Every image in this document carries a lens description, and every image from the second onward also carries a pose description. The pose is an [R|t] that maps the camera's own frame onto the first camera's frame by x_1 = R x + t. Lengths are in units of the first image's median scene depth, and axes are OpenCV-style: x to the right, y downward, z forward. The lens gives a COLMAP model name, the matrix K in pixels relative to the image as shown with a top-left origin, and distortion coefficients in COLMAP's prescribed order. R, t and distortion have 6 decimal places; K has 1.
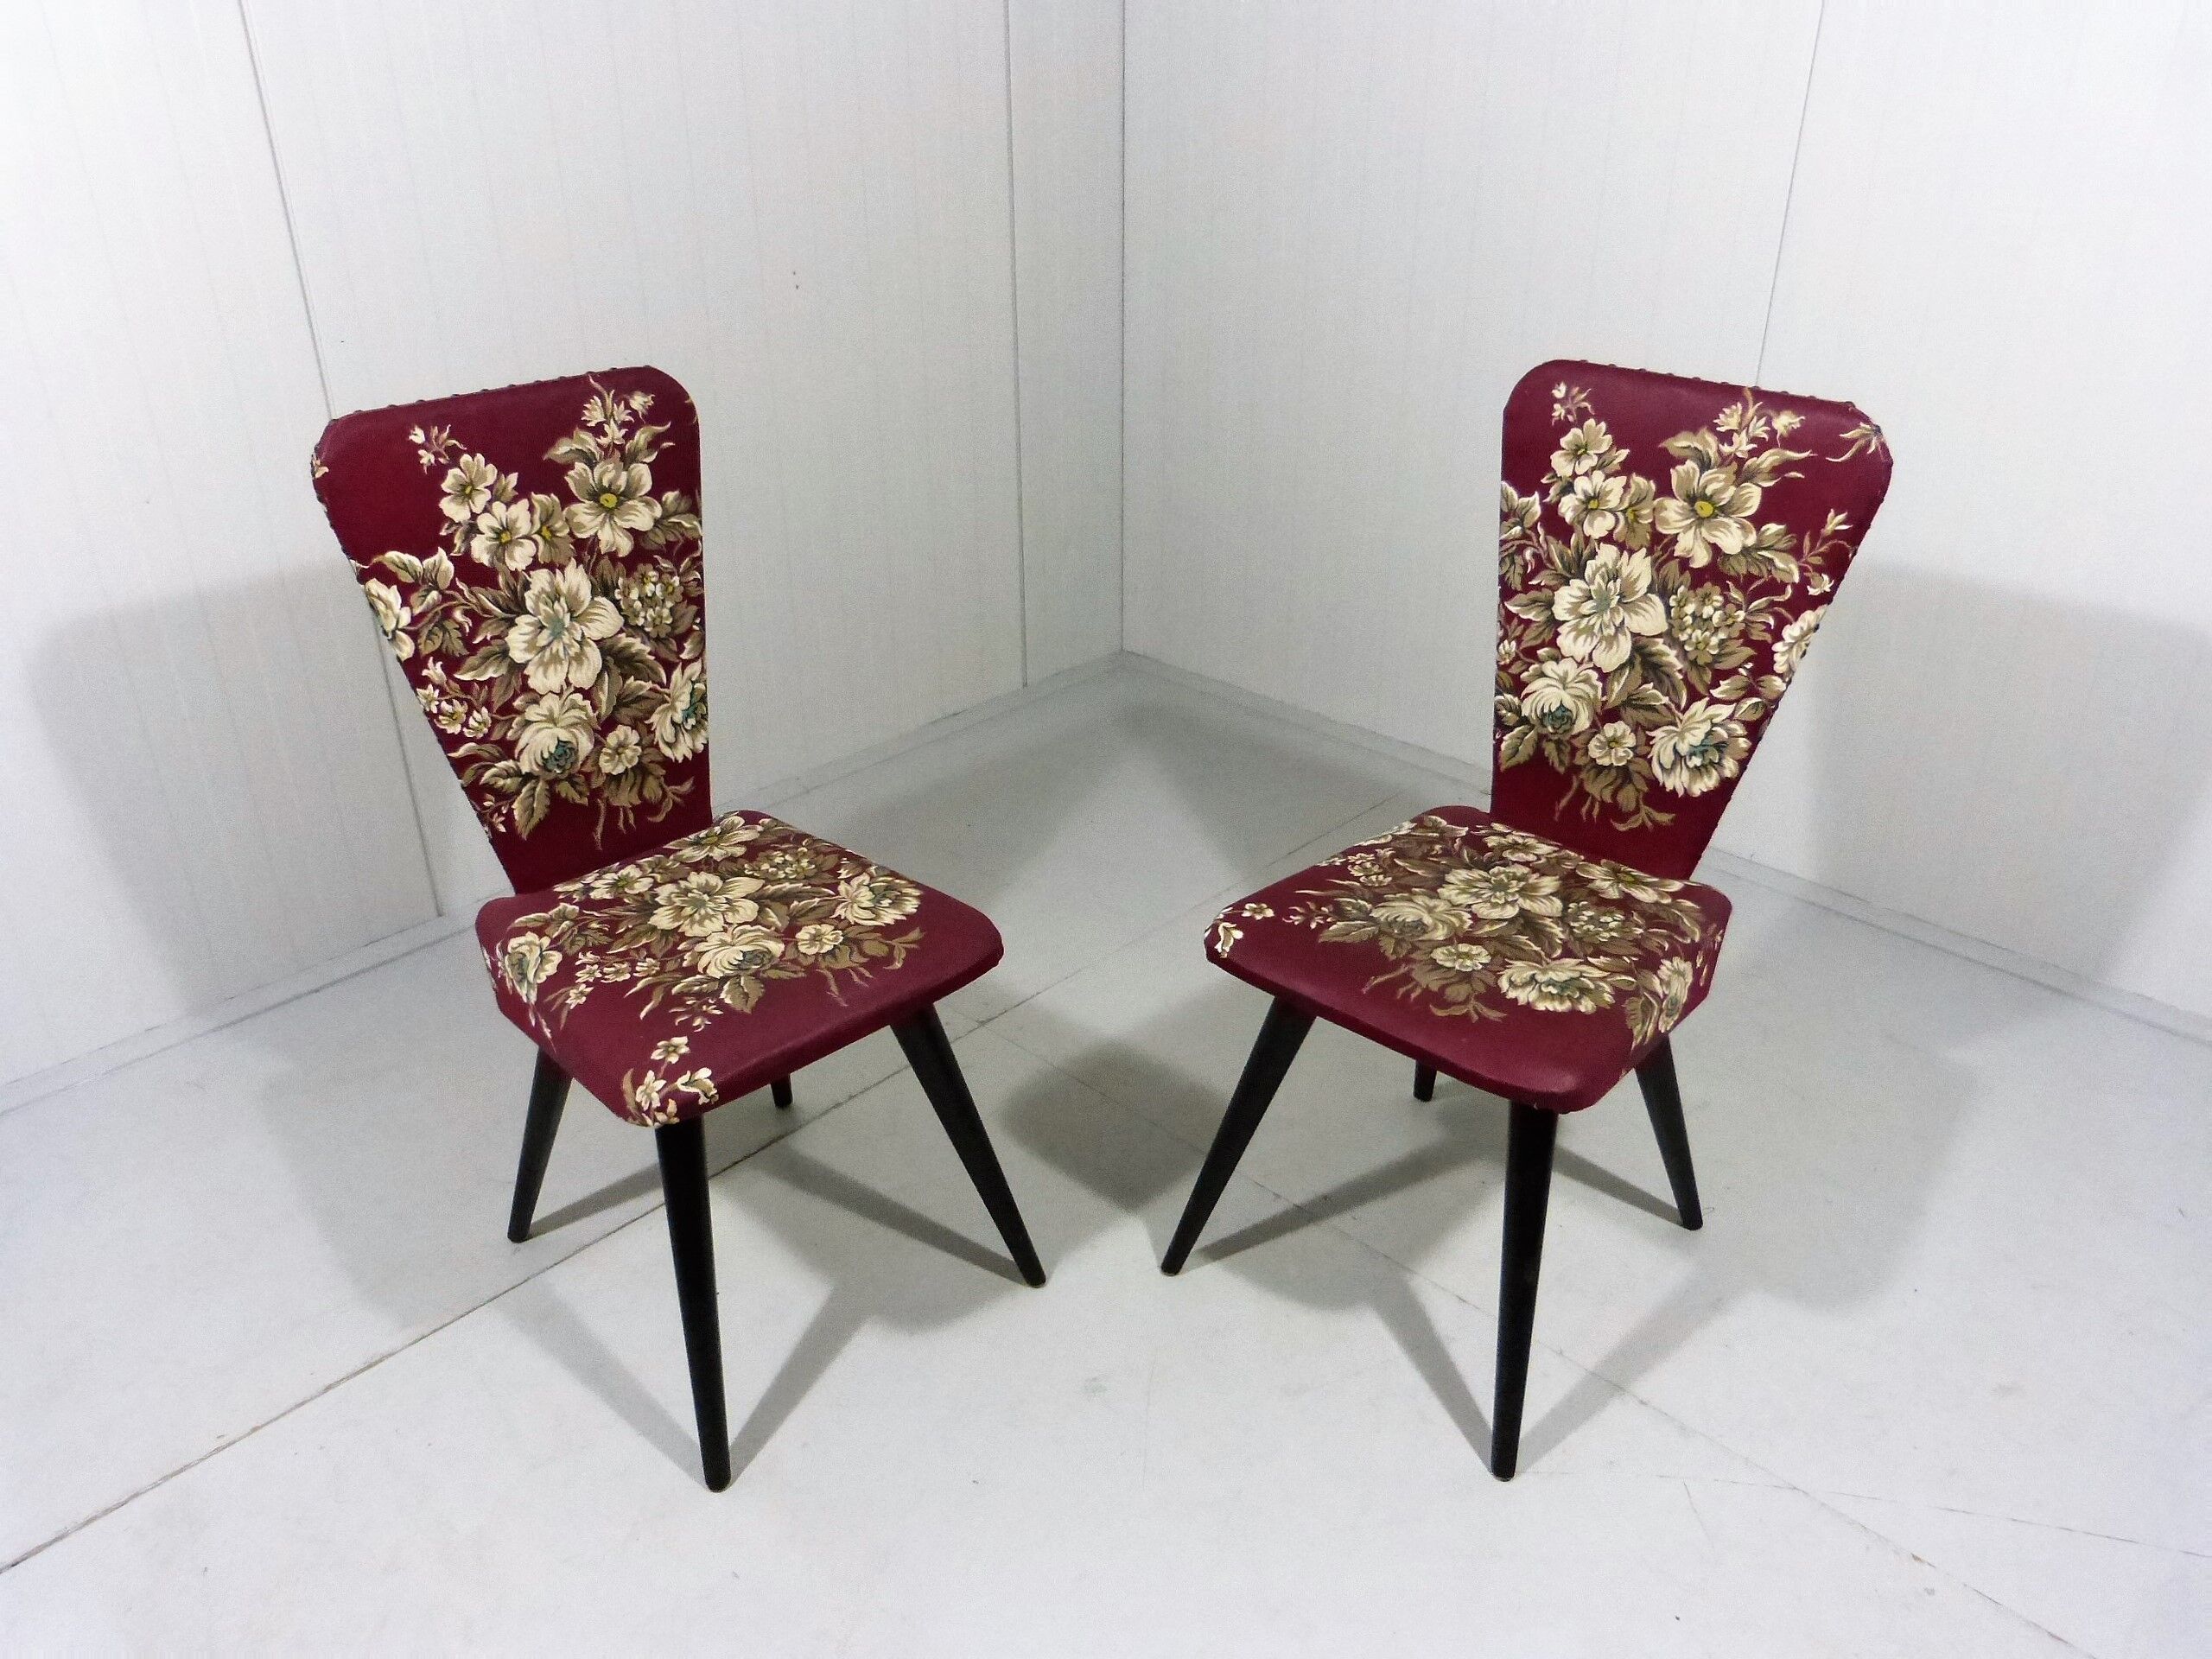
lens RADIAL K [[1632.8, 0, 1097.9], [0, 1632.8, 843.7], [0, 0, 1]] dist [-0.050074, 0.027371]
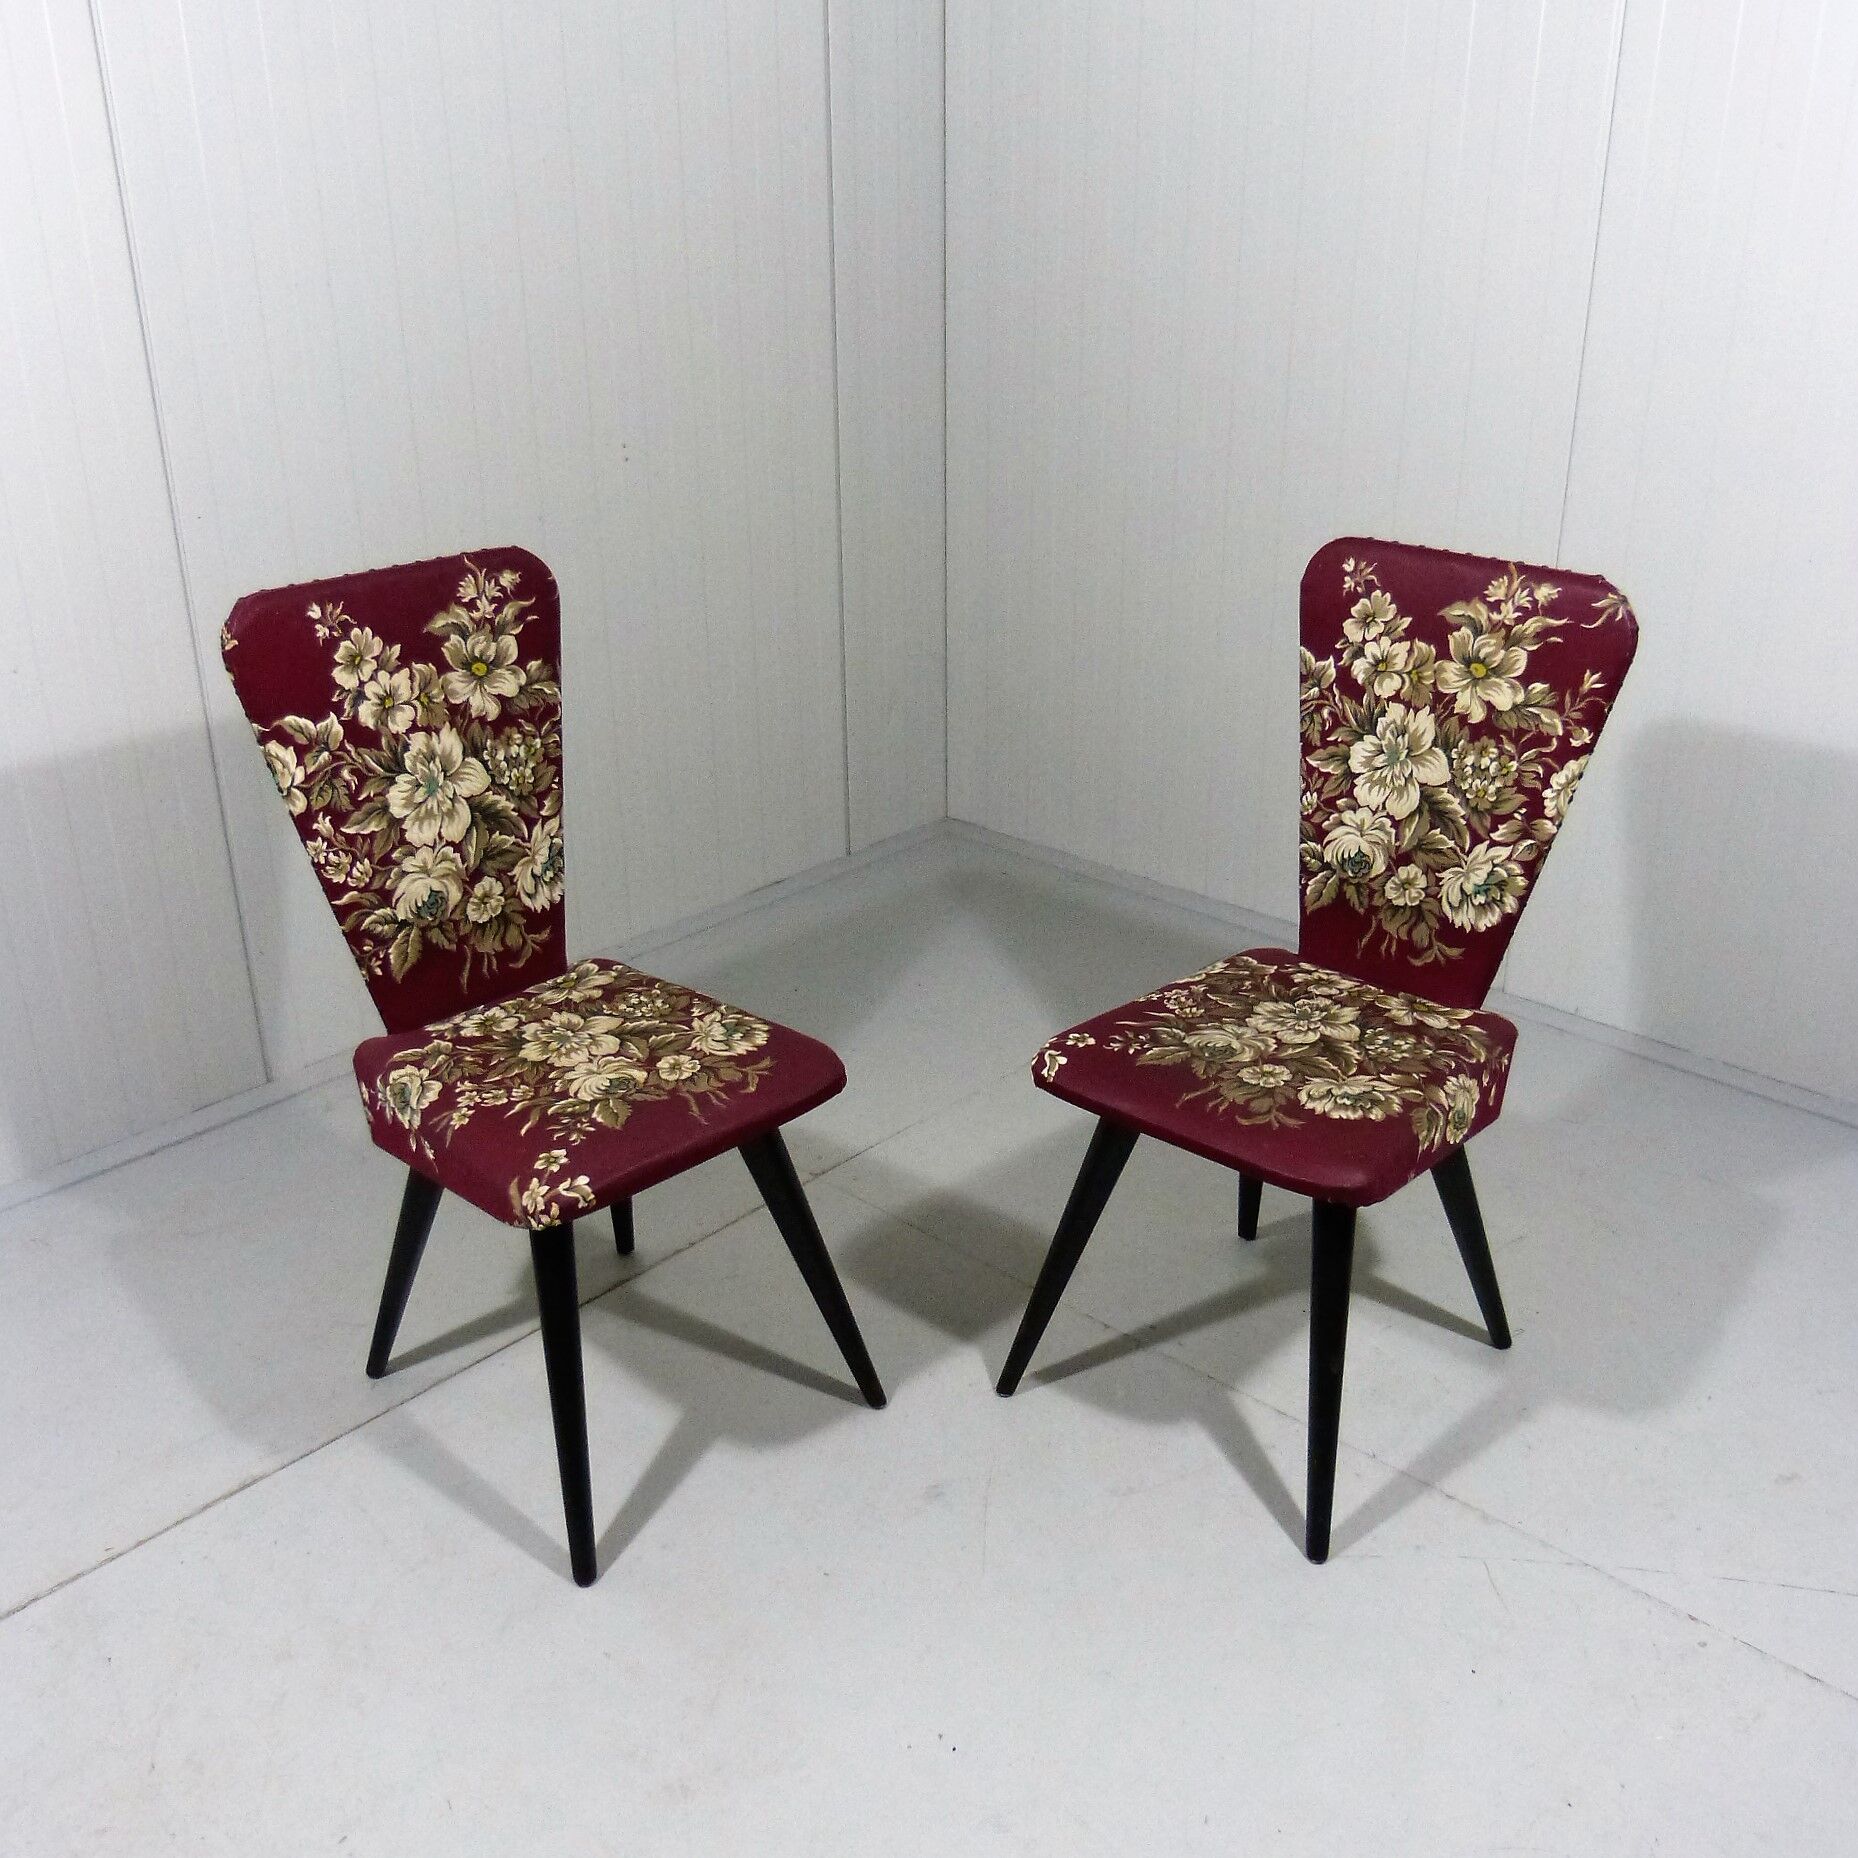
lens RADIAL K [[1865.7, 0, 965.1], [0, 1865.7, 933.2], [0, 0, 1]] dist [-0.045999, 0.000000]
pose [[0.999568, -0.009987, 0.027636, -0.012722], [0.011754, 0.997846, -0.064537, 0.048918], [-0.026932, 0.064834, 0.997533, -0.238518]]
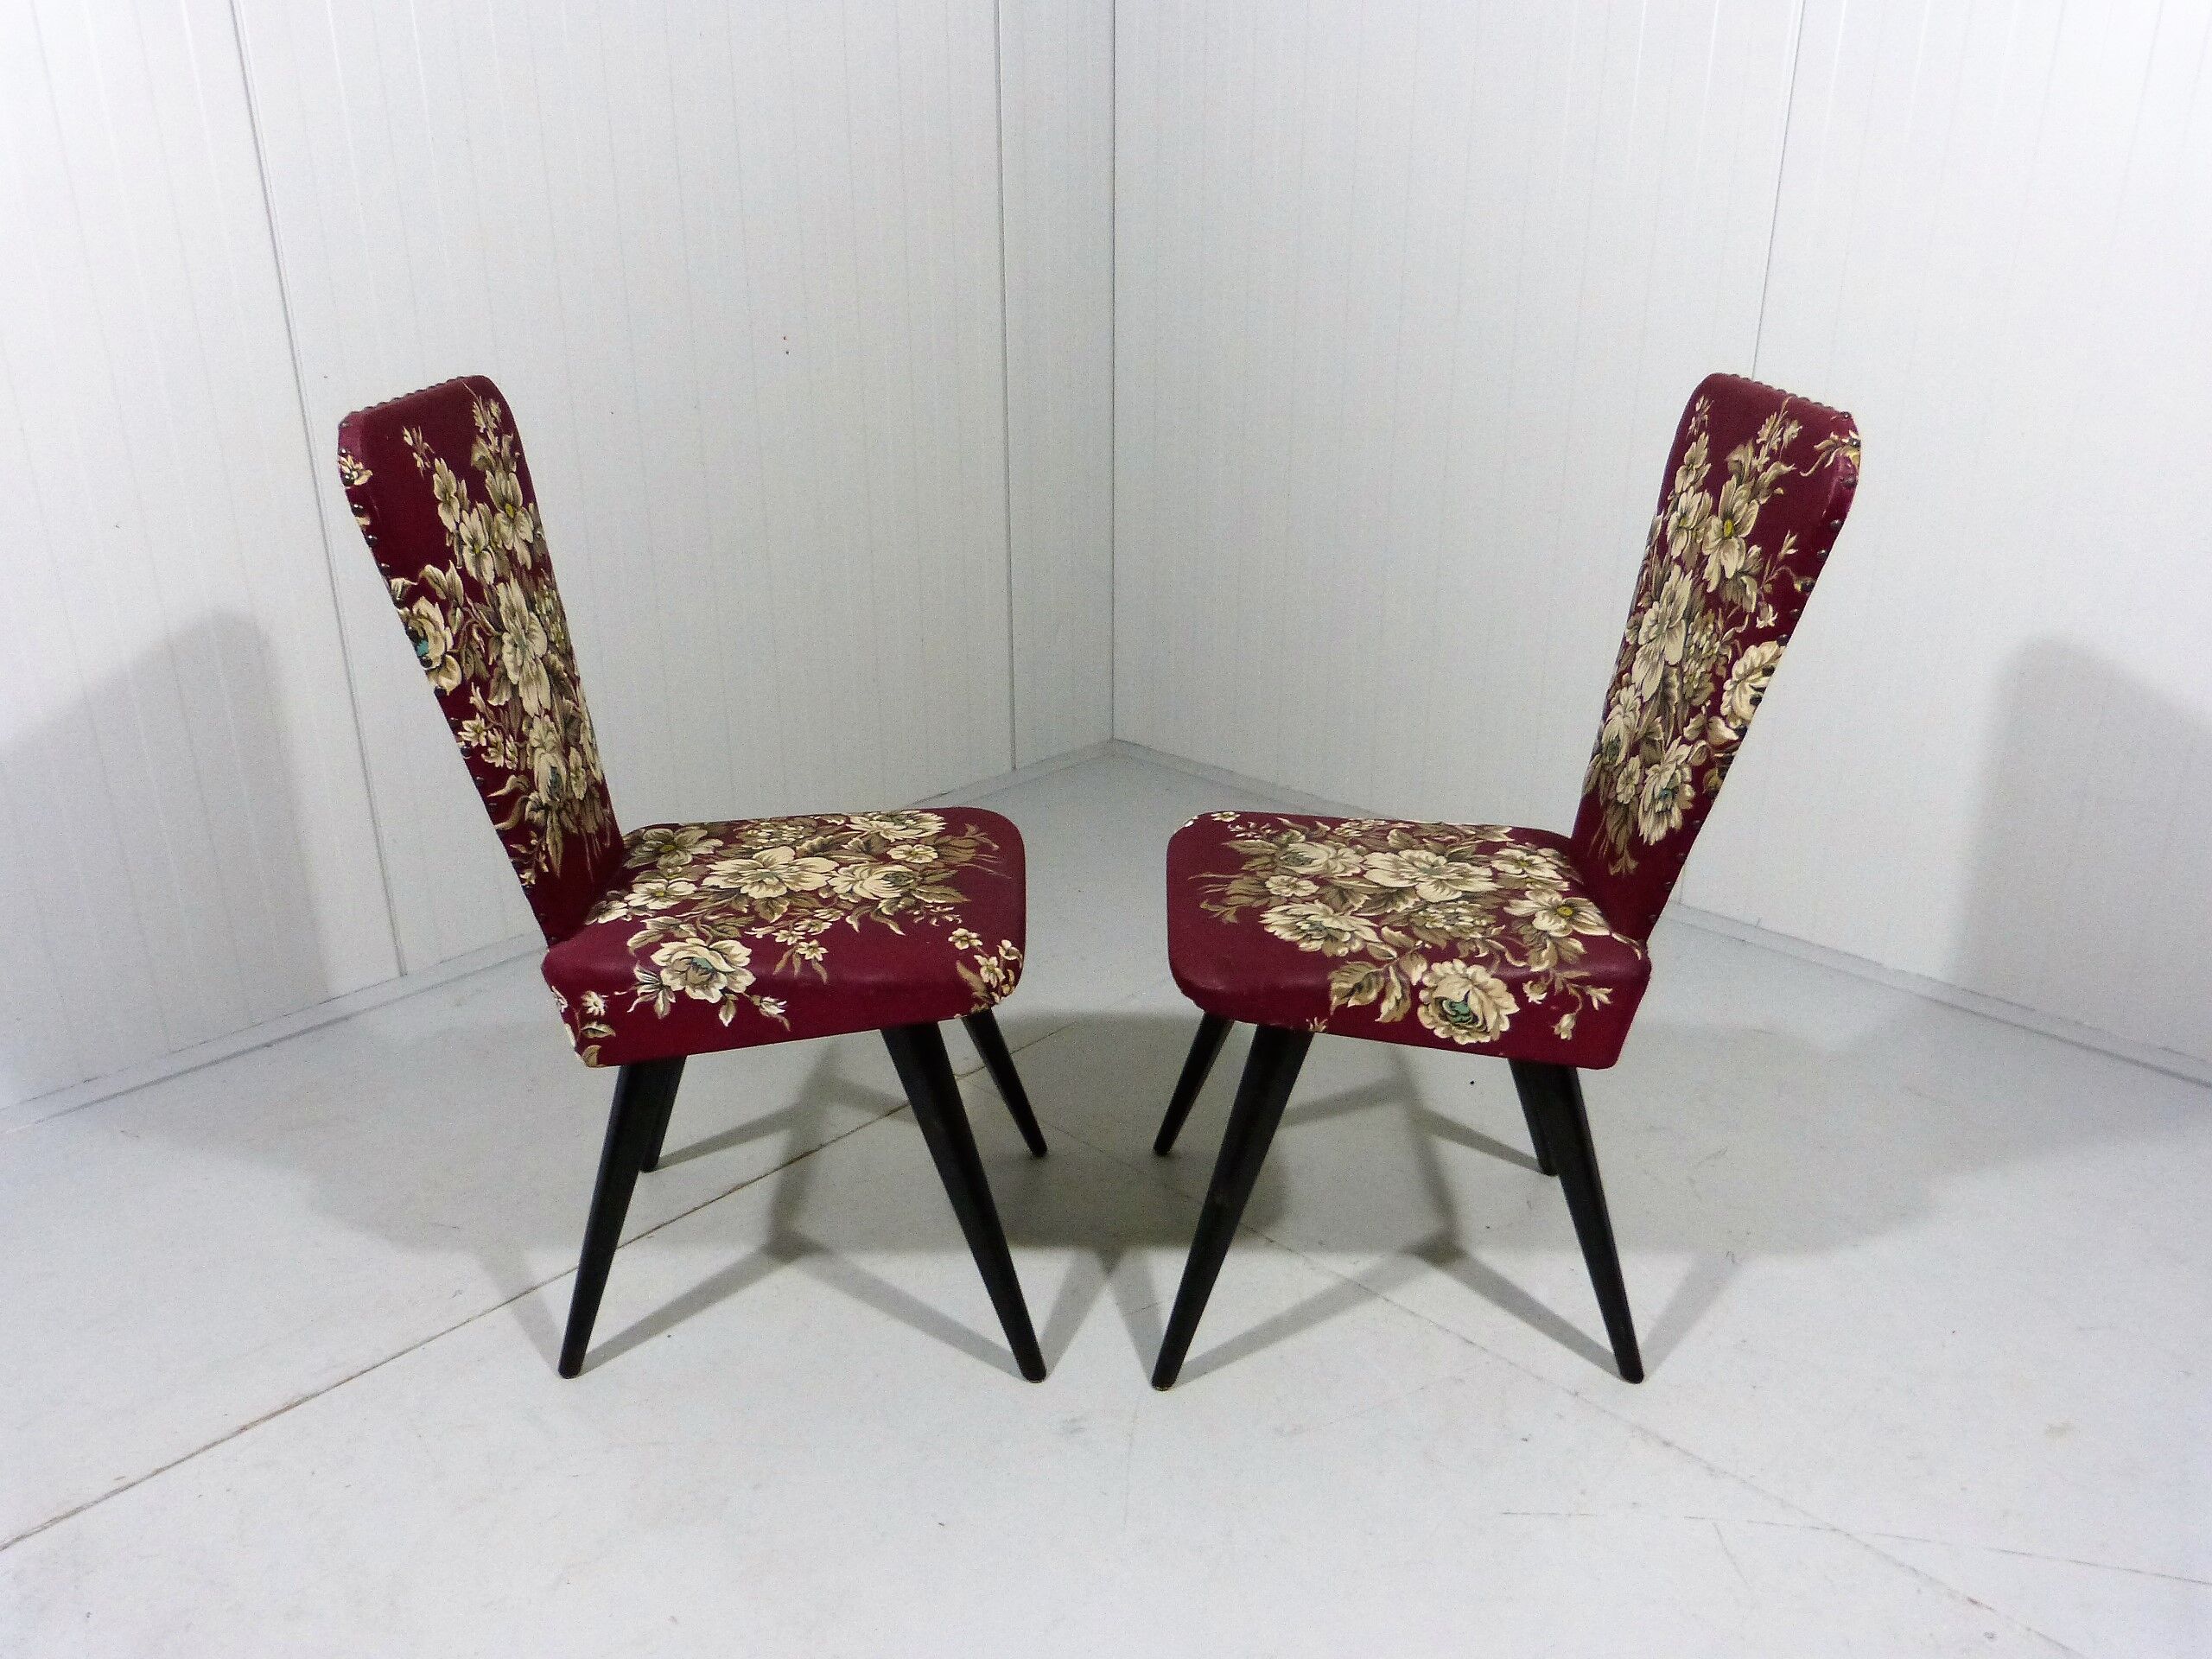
lens RADIAL K [[1632.8, 0, 1092.0], [0, 1632.8, 846.8], [0, 0, 1]] dist [-0.050074, 0.027371]
pose [[0.645893, 0.286718, -0.707542, 0.809070], [-0.352632, 0.934049, 0.056599, 0.029751], [0.677106, 0.212945, 0.704402, 0.166973]]
